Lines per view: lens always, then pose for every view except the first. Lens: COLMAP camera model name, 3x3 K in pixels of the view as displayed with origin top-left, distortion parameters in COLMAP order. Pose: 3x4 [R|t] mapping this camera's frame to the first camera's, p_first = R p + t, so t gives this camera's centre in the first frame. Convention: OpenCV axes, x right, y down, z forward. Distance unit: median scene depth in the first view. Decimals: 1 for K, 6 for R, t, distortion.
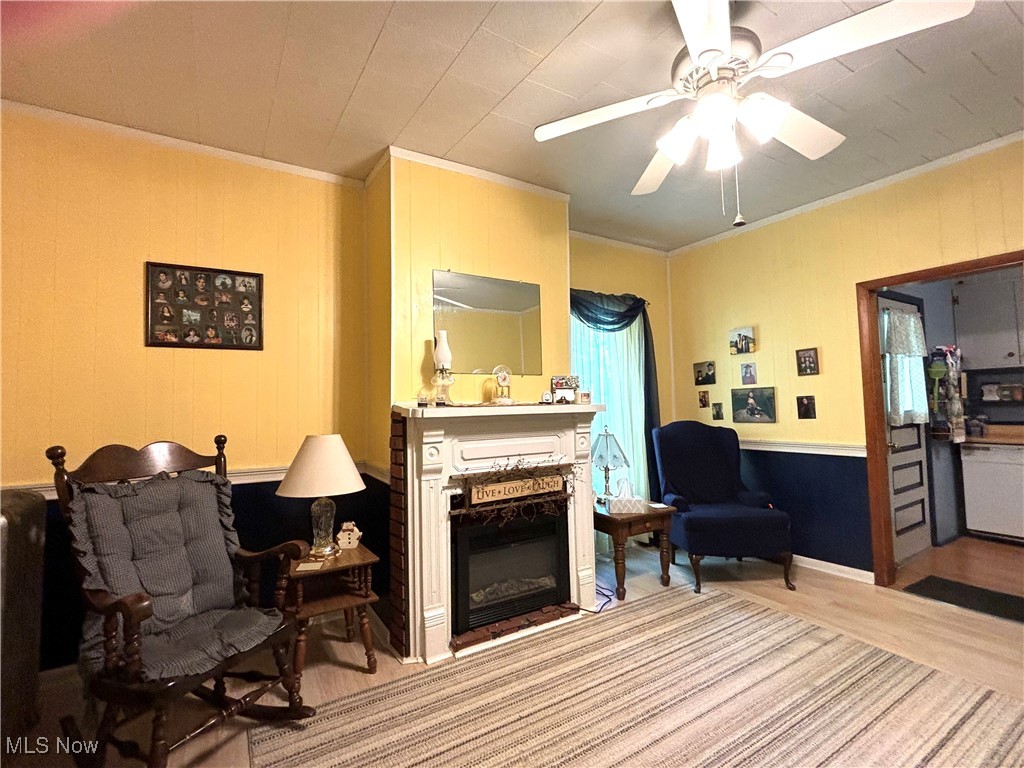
lens RADIAL K [[469.6, 0, 507.9], [0, 469.6, 382.5], [0, 0, 1]] dist [0.002967, 0.000490]
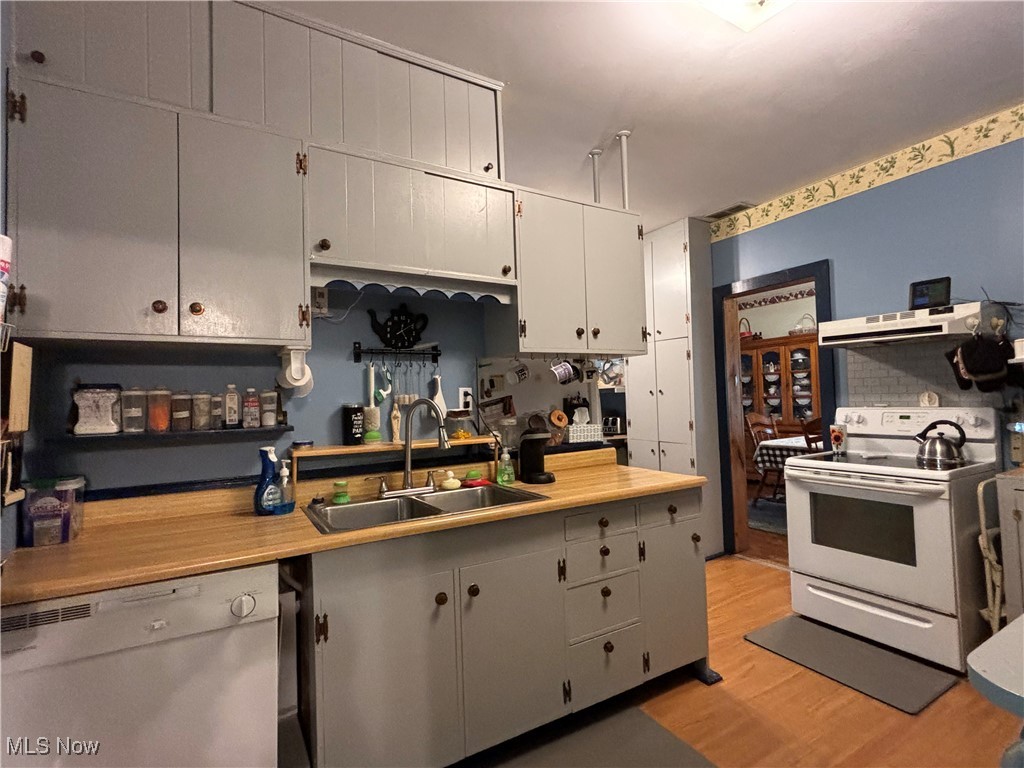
lens RADIAL K [[486.6, 0, 508.8], [0, 486.6, 384.3], [0, 0, 1]] dist [-0.000344, 0.000023]
pose [[0.038137, 0.060298, 0.997452, 0.673657], [-0.020931, 0.998007, -0.059531, 0.016018], [-0.999053, -0.018607, 0.039323, 0.680453]]
